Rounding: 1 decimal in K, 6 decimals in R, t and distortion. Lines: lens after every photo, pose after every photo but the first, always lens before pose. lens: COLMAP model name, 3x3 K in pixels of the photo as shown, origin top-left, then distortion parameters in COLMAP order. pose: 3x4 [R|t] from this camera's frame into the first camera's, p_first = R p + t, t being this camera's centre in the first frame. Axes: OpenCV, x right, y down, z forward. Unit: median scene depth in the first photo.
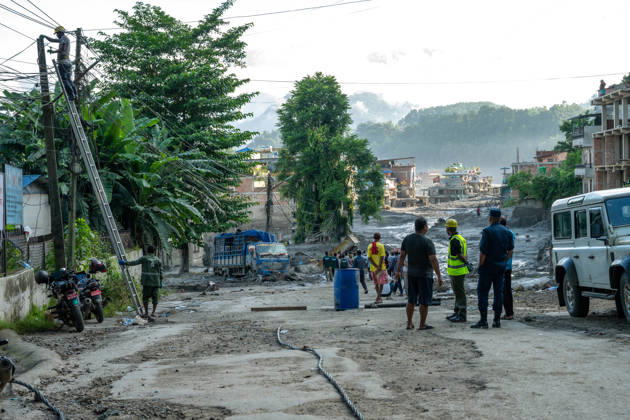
lens RADIAL K [[923.7, 0, 314.1], [0, 923.7, 222.0], [0, 0, 1]] dist [0.001196, 0.069179]
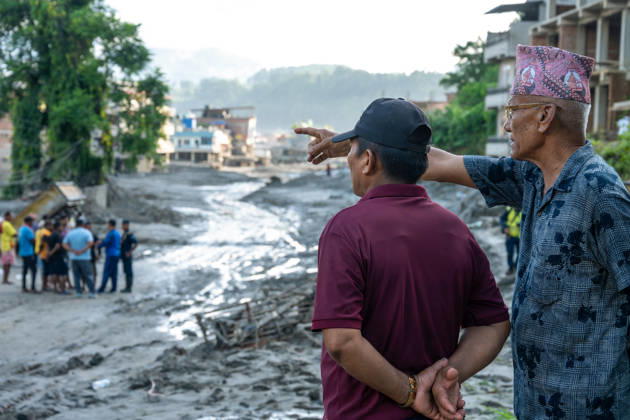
lens RADIAL K [[976.3, 0, 315.0], [0, 976.3, 210.0], [0, 0, 1]] dist [0.005761, 0.040259]
pose [[0.985844, 0.039753, 0.162884, 0.104689], [-0.043079, 0.998928, 0.016933, 0.017537], [-0.162036, -0.023711, 0.986500, 0.580977]]
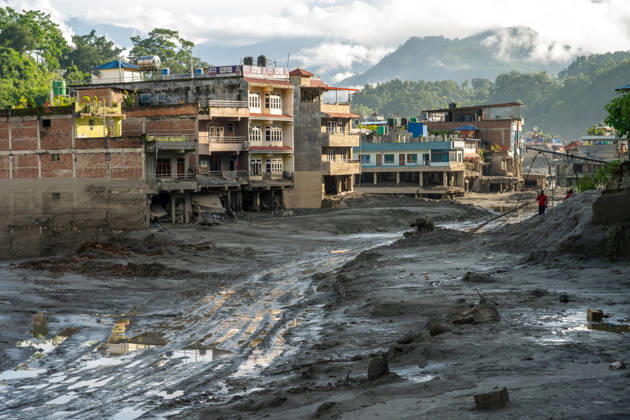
lens RADIAL K [[1212.8, 0, 315.0], [0, 1212.8, 210.0], [0, 0, 1]] dist [0.026251, 0.257722]
pose [[0.992927, 0.021779, -0.116713, 0.320870], [-0.021948, 0.999759, -0.000165, -0.013491], [0.116681, 0.002726, 0.993166, 1.144612]]
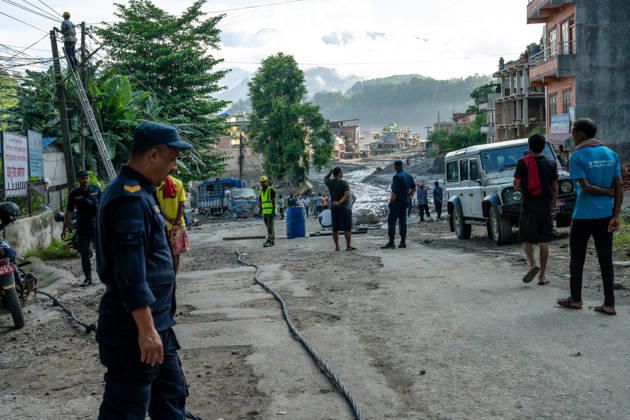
lens RADIAL K [[730.5, 0, 315.0], [0, 730.5, 210.0], [0, 0, 1]] dist [0.013675, -0.005972]
pose [[0.998835, -0.016334, 0.045415, 0.005660], [0.013907, 0.998483, 0.053267, 0.000082], [-0.046217, -0.052573, 0.997547, -0.013615]]
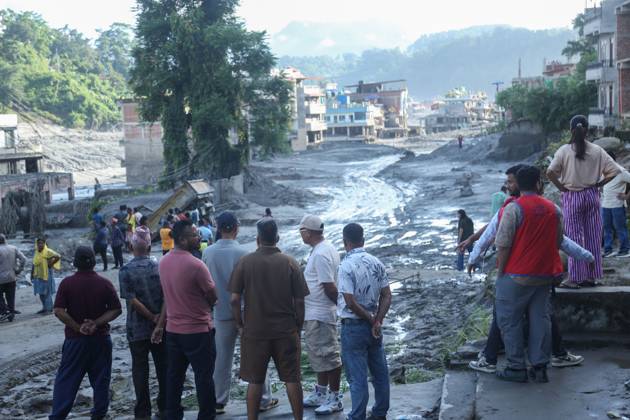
lens RADIAL K [[946.6, 0, 315.0], [0, 946.6, 210.0], [0, 0, 1]] dist [0.193308, 0.025487]
pose [[0.999856, -0.011209, -0.012752, 0.150633], [0.011908, 0.998352, 0.056142, 0.000567], [0.012102, -0.056286, 0.998341, 0.478427]]
